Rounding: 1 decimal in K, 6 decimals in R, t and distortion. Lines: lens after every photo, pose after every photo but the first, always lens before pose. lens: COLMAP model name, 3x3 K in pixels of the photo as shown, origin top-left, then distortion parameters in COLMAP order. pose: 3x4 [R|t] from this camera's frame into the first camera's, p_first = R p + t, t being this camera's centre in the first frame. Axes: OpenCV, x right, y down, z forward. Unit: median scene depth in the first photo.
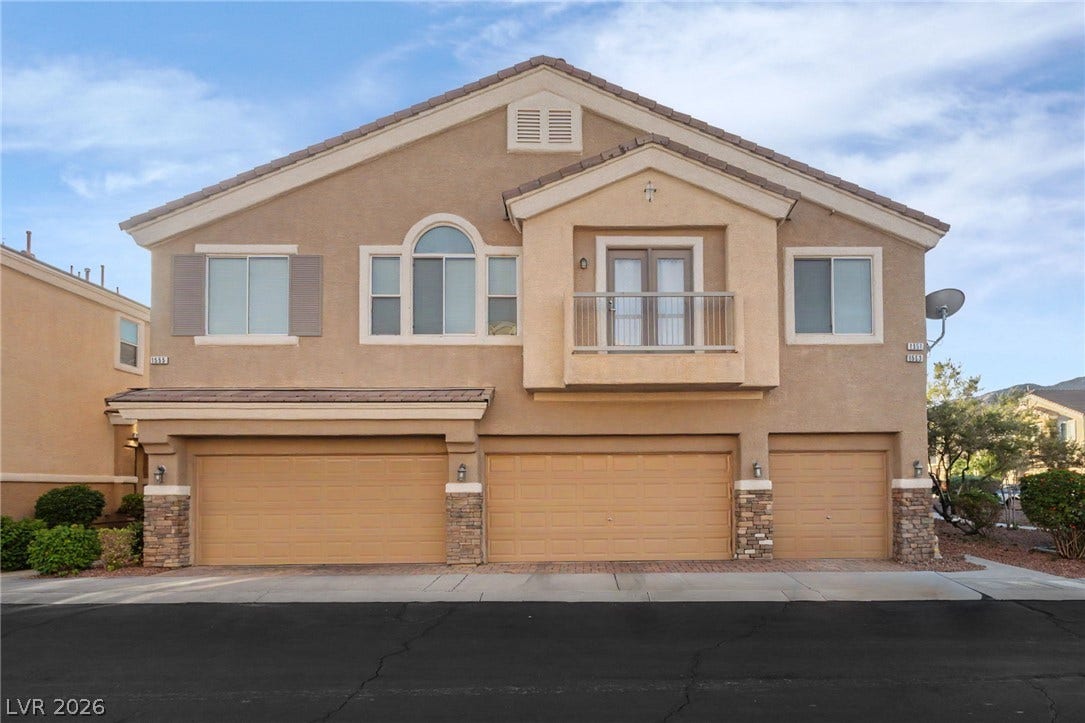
lens RADIAL K [[518.5, 0, 542.5], [0, 518.5, 361.5], [0, 0, 1]] dist [0.014582, -0.000617]
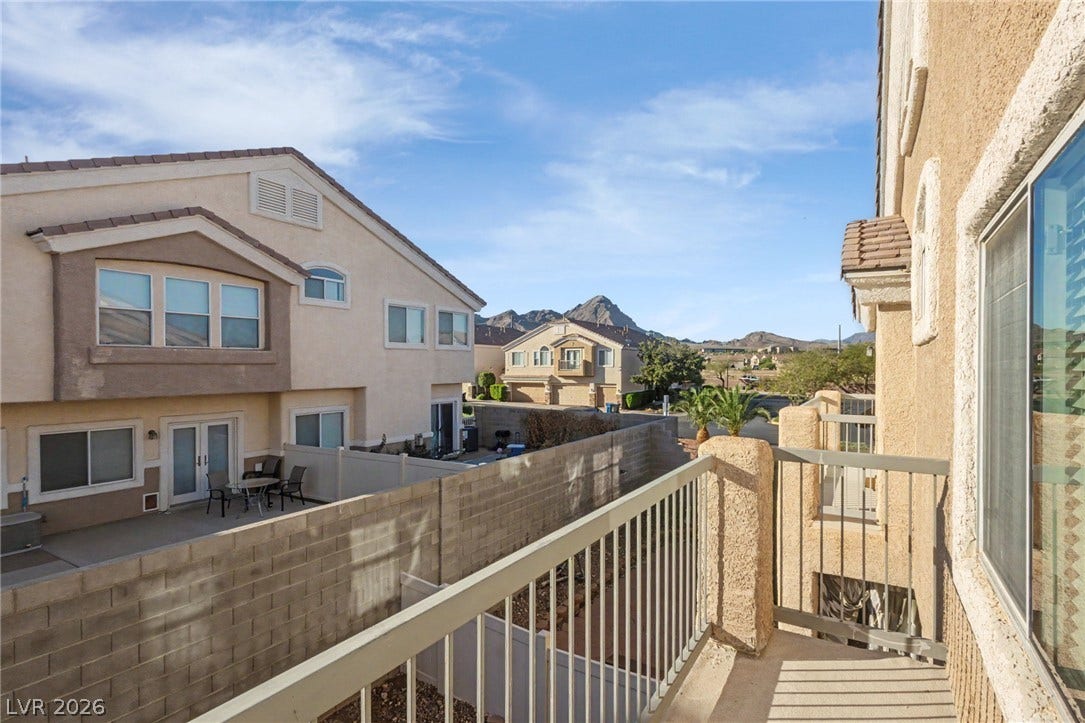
lens RADIAL K [[518.5, 0, 542.5], [0, 518.5, 361.5], [0, 0, 1]] dist [0.014582, -0.000617]
pose [[0.548155, 0.006978, 0.836347, -0.943221], [-0.010626, 0.999943, -0.001378, -0.017644], [-0.836309, -0.008132, 0.548198, -0.399848]]
